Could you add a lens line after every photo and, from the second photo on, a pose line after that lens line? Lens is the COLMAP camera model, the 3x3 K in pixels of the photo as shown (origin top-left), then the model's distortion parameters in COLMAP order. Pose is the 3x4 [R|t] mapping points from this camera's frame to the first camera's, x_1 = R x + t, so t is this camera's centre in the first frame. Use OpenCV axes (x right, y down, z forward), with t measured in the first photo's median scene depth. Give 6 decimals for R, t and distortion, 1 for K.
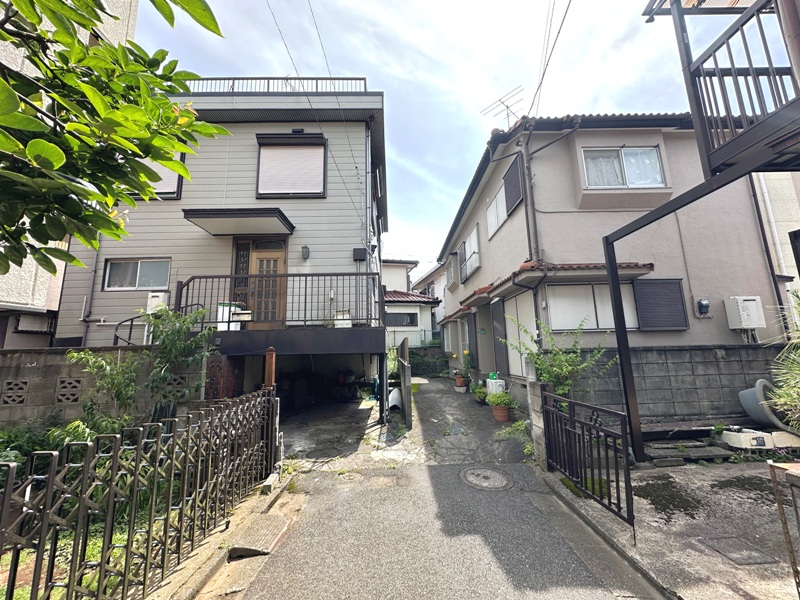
lens RADIAL K [[318.1, 0, 398.3], [0, 318.1, 297.9], [0, 0, 1]] dist [-0.002266, 0.000555]
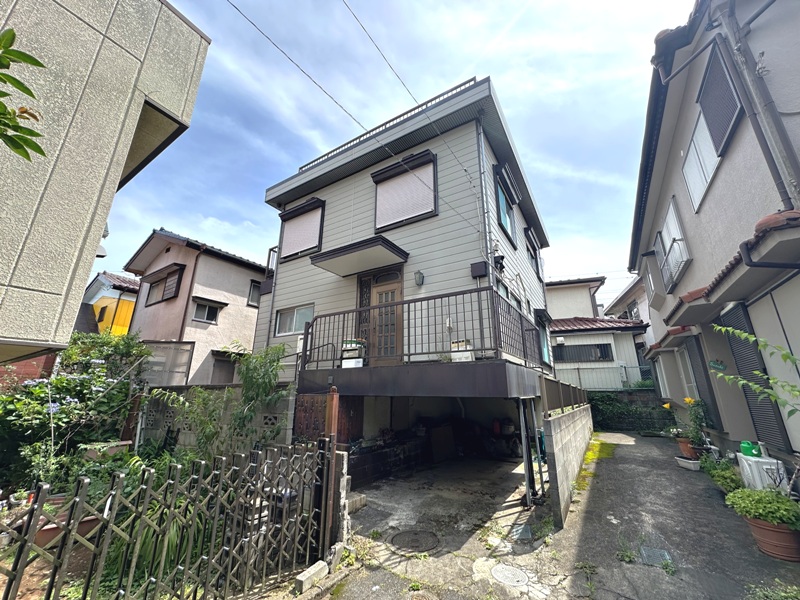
lens RADIAL K [[318.1, 0, 398.3], [0, 318.1, 297.9], [0, 0, 1]] dist [-0.002266, 0.000555]
pose [[0.838564, -0.132070, -0.528553, 0.119369], [0.066870, 0.987787, -0.140730, 0.031581], [0.540684, 0.082667, 0.837154, 0.217913]]
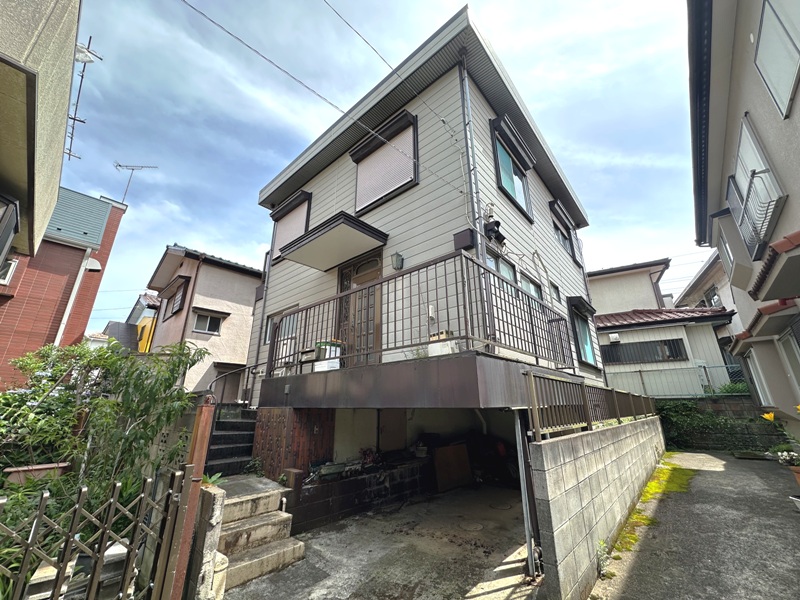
lens RADIAL K [[318.1, 0, 398.3], [0, 318.1, 297.9], [0, 0, 1]] dist [-0.002266, 0.000555]
pose [[0.738399, -0.202108, -0.643366, 0.154813], [0.102849, 0.976623, -0.188756, 0.073098], [0.666475, 0.073208, 0.741924, 0.452946]]
